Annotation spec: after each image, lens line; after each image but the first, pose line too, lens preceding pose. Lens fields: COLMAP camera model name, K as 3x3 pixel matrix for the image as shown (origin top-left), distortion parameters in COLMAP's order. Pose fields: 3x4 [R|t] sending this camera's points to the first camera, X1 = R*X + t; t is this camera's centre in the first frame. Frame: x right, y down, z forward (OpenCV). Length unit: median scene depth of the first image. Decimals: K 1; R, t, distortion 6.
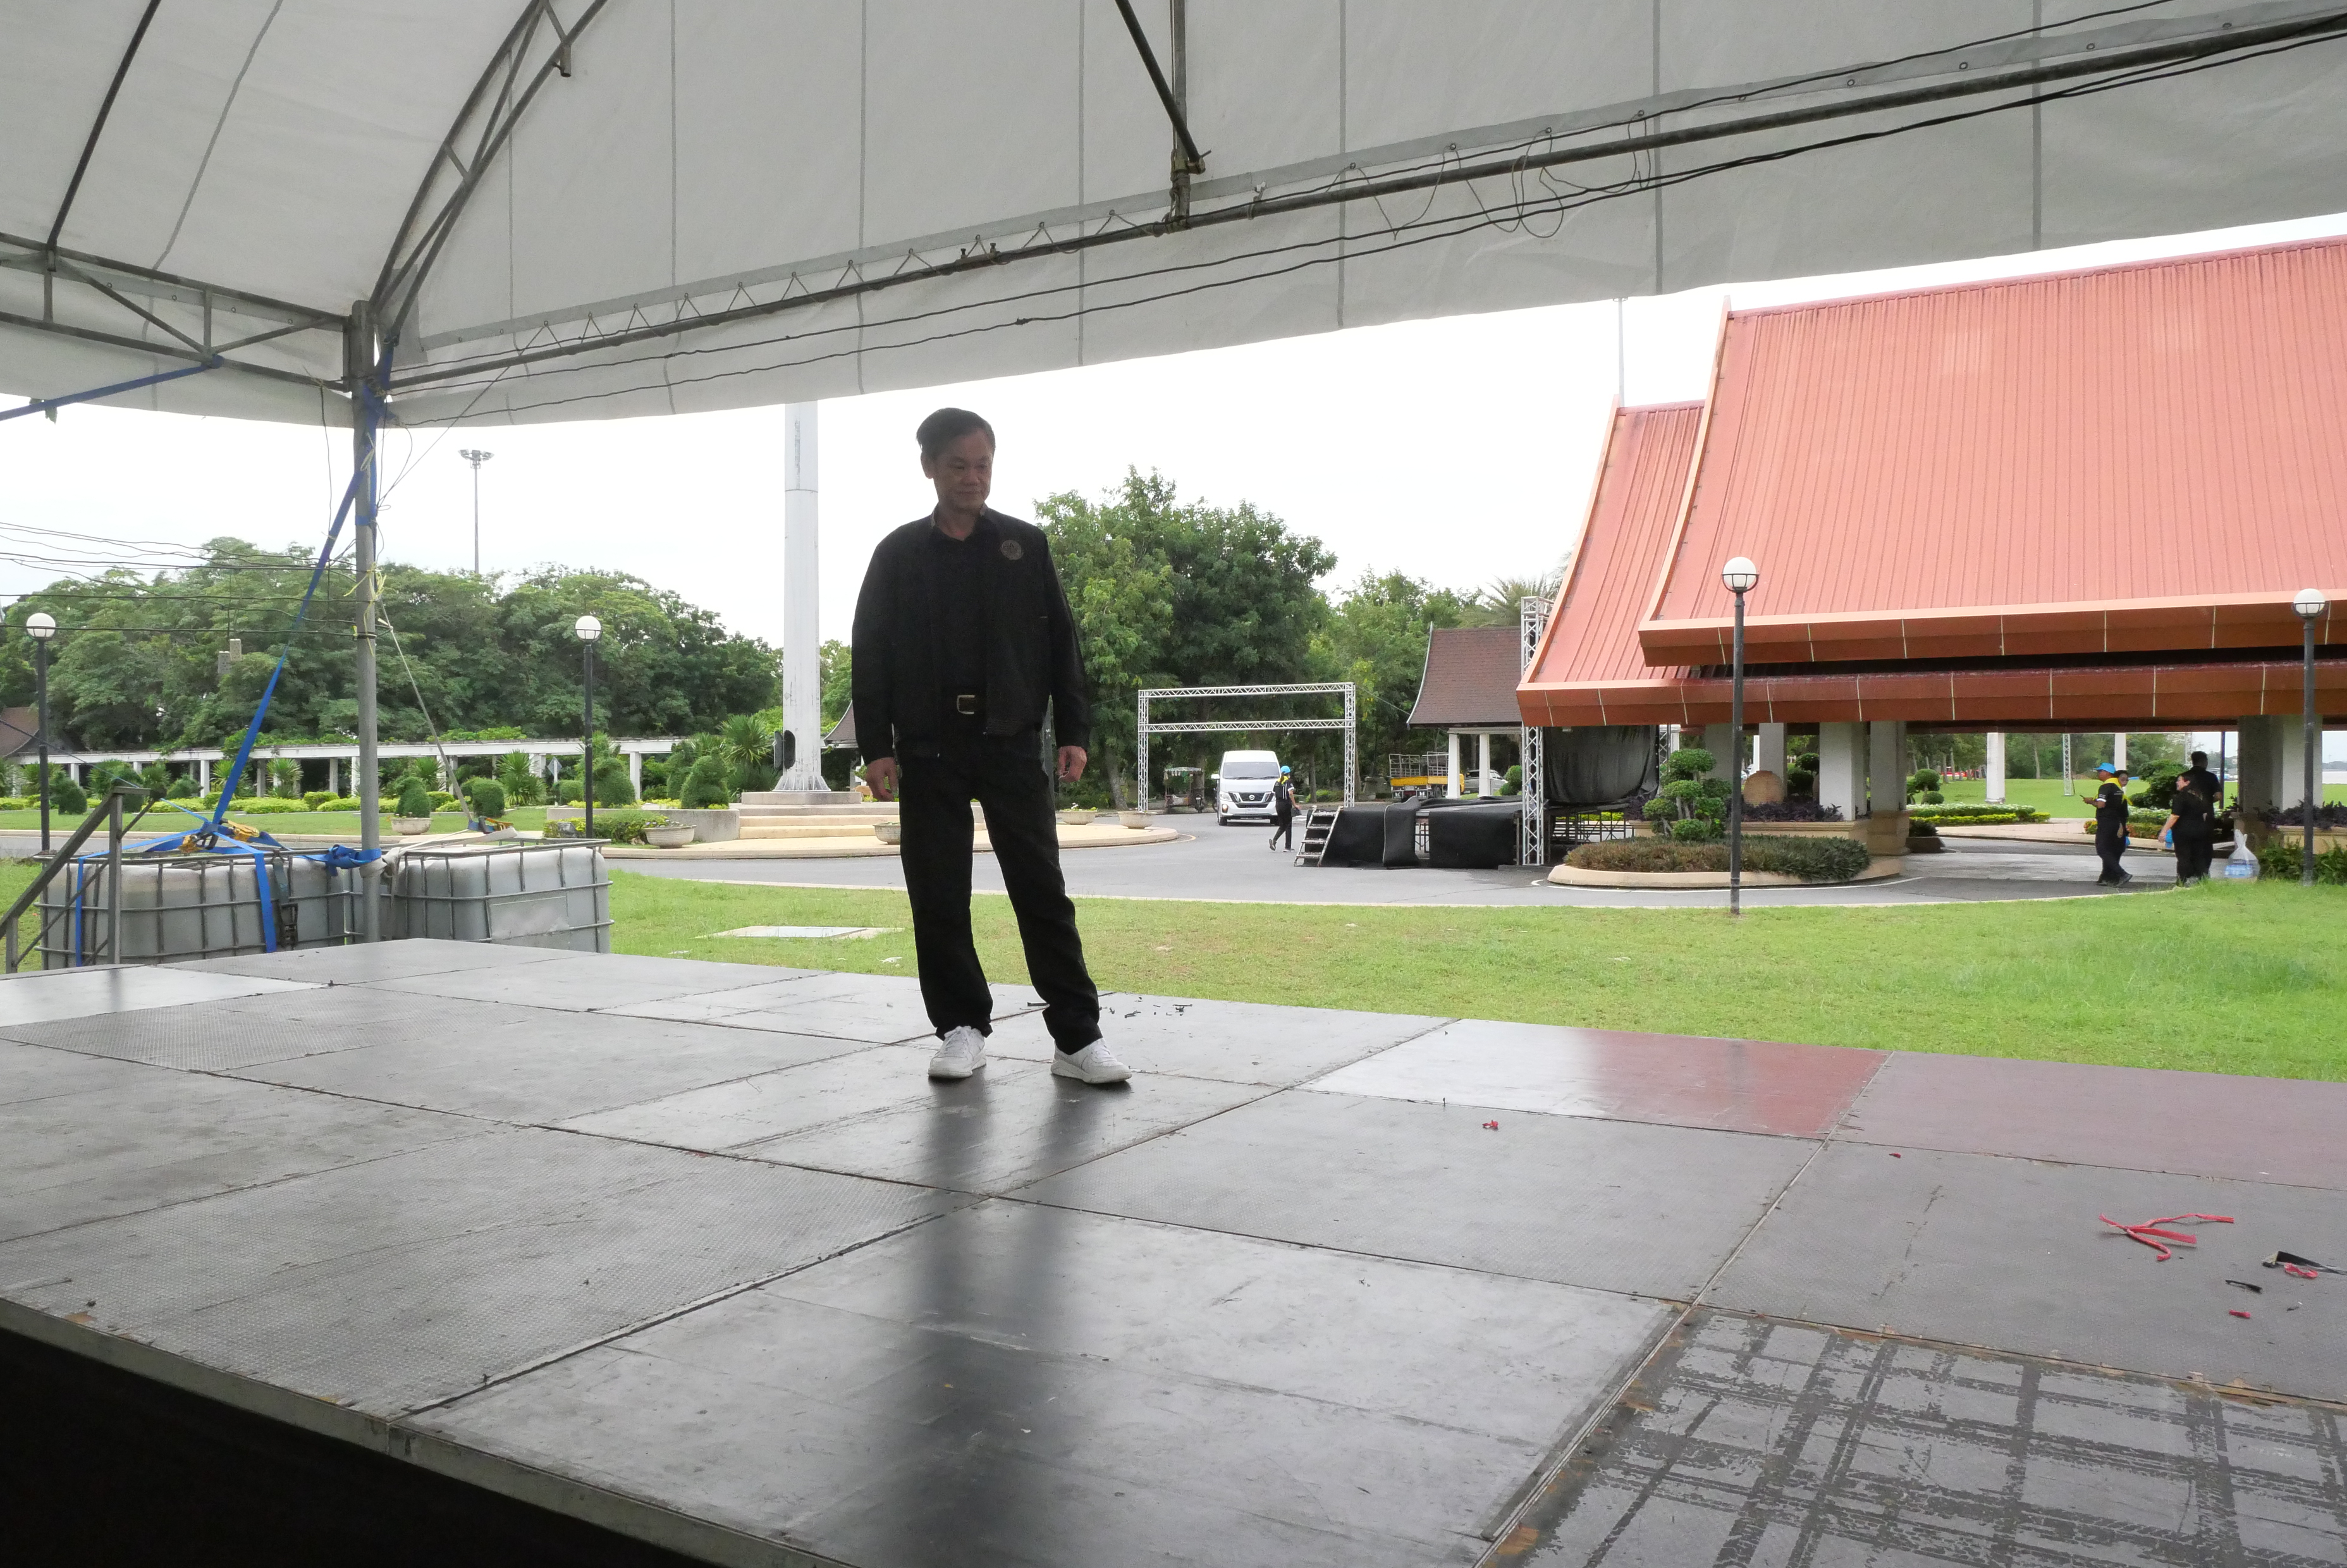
lens RADIAL K [[1677.3, 0, 1166.7], [0, 1677.3, 772.2], [0, 0, 1]] dist [-0.042213, -0.001566]
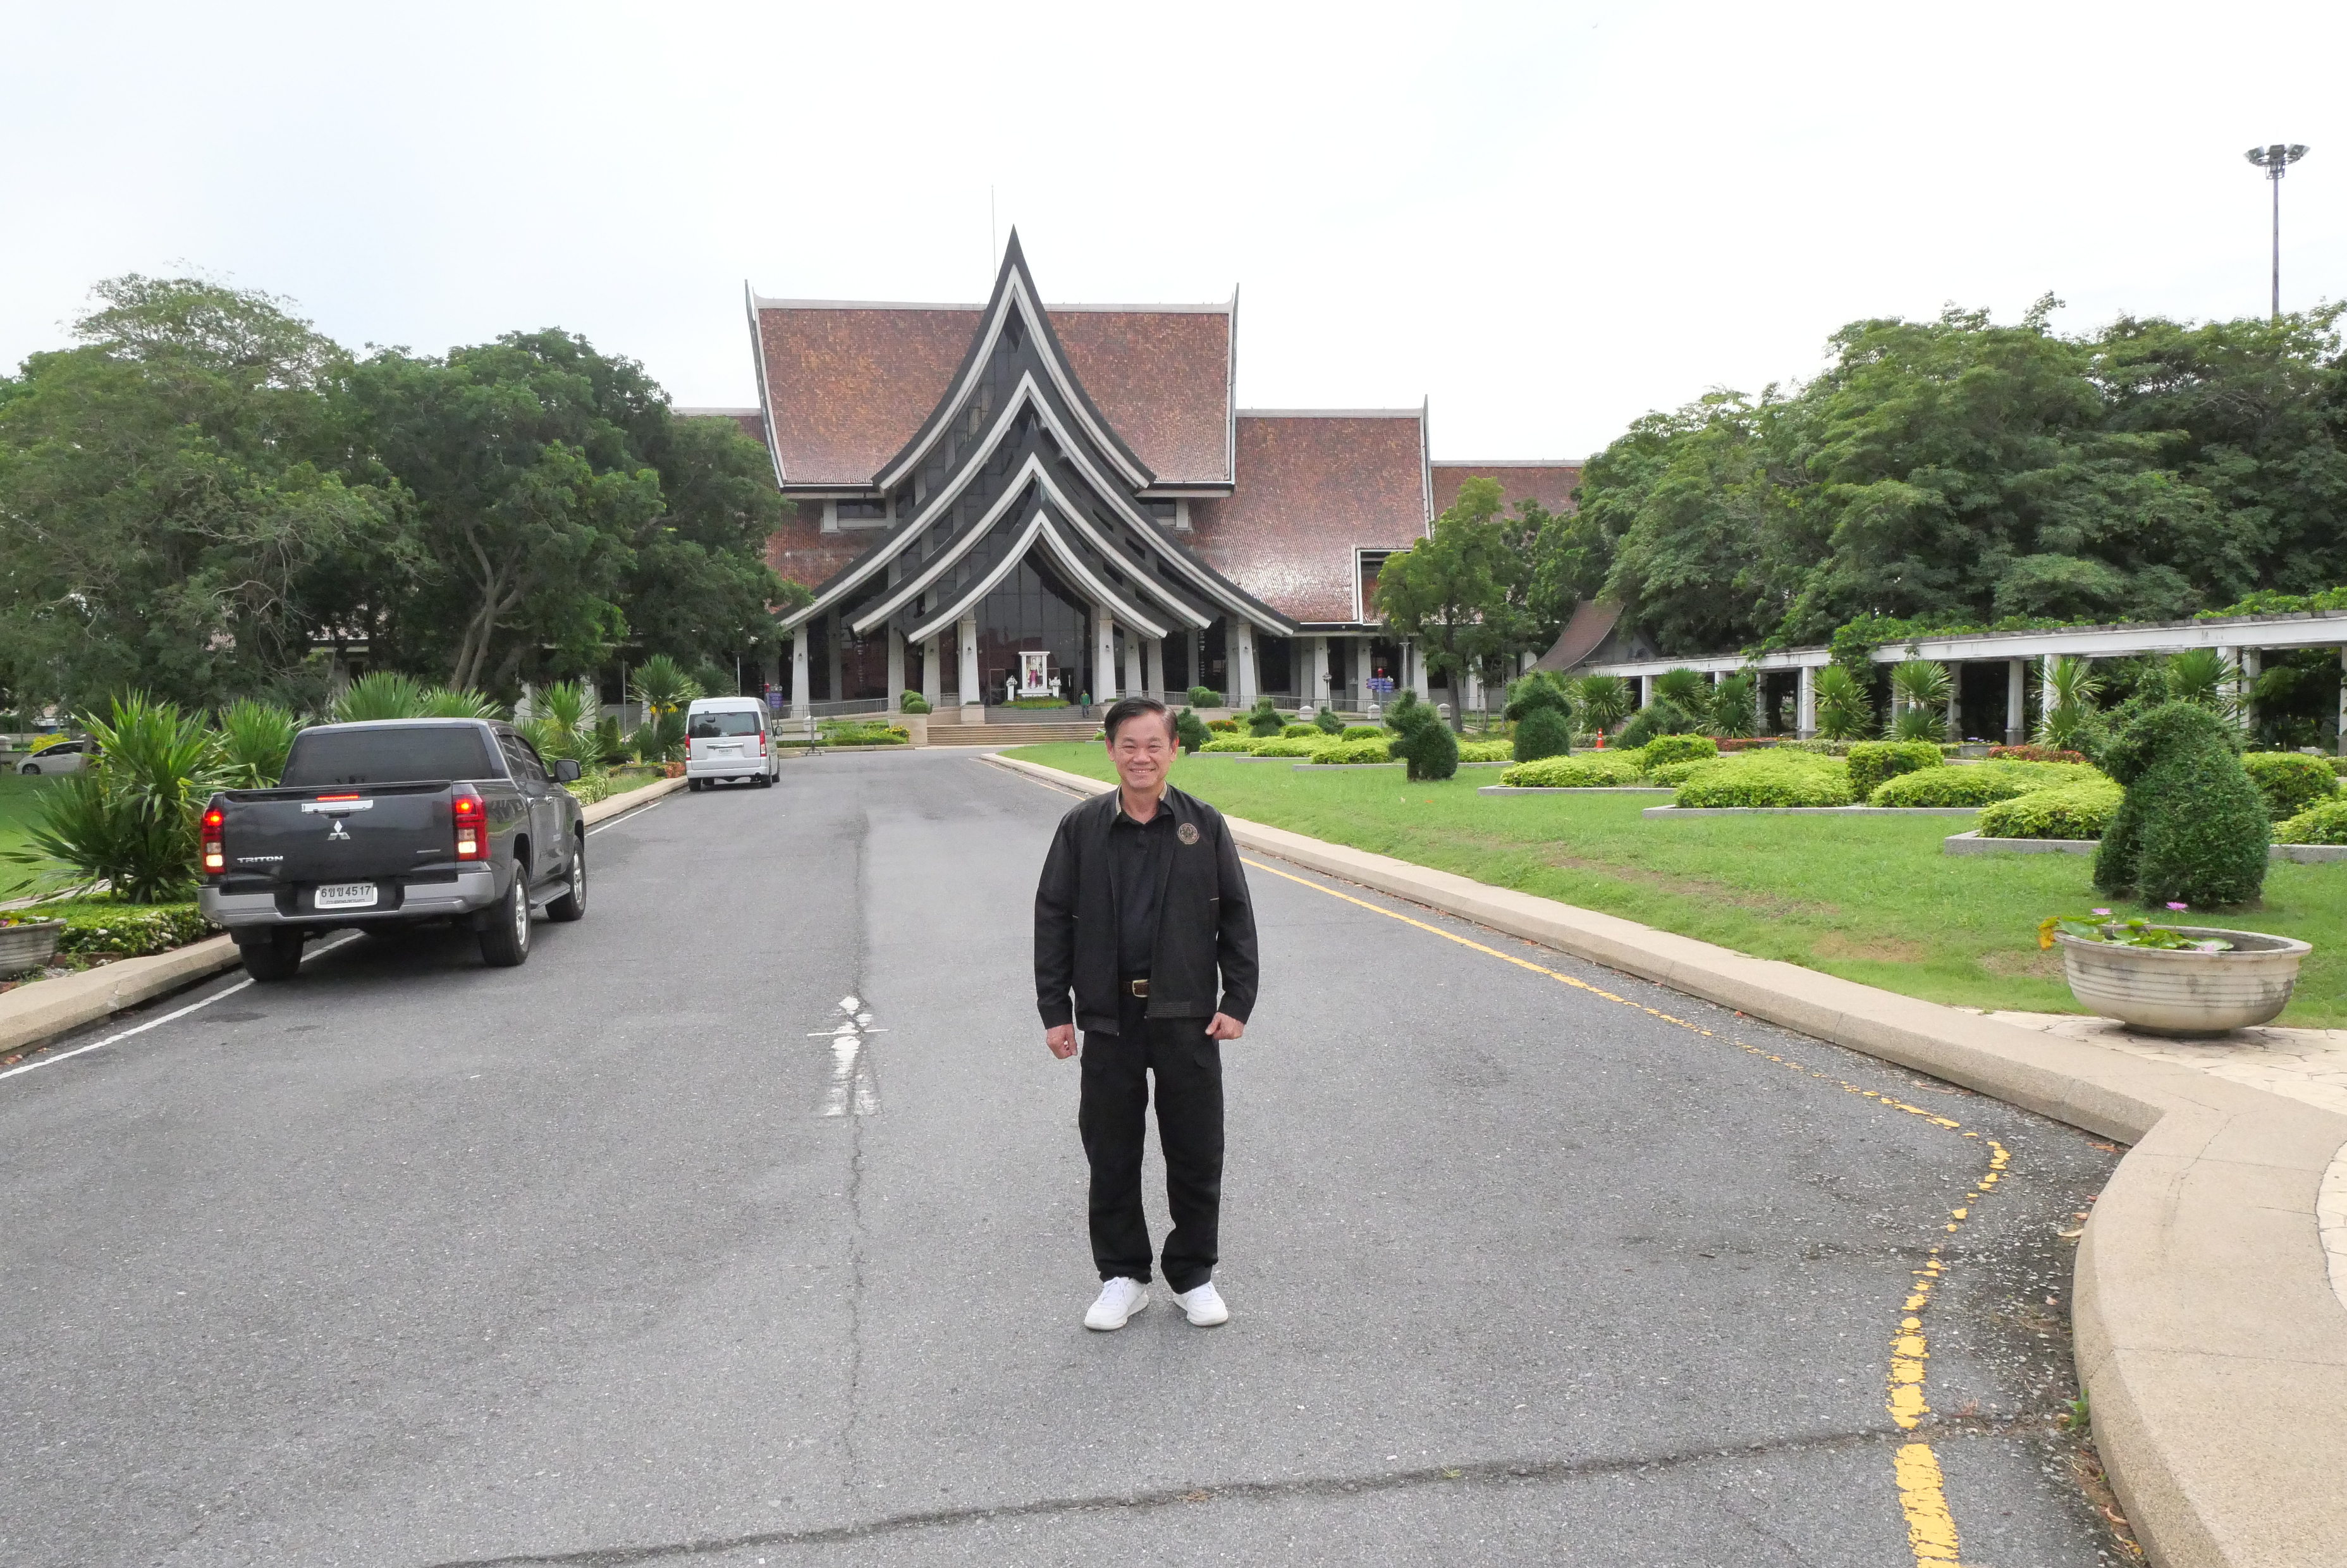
lens RADIAL K [[2013.8, 0, 1169.3], [0, 2013.8, 768.8], [0, 0, 1]] dist [0.015058, 0.018116]
pose [[0.634809, 0.019776, -0.772416, -0.147587], [0.015583, 0.999141, 0.038387, -0.002028], [0.772512, -0.036405, 0.633955, 0.326058]]
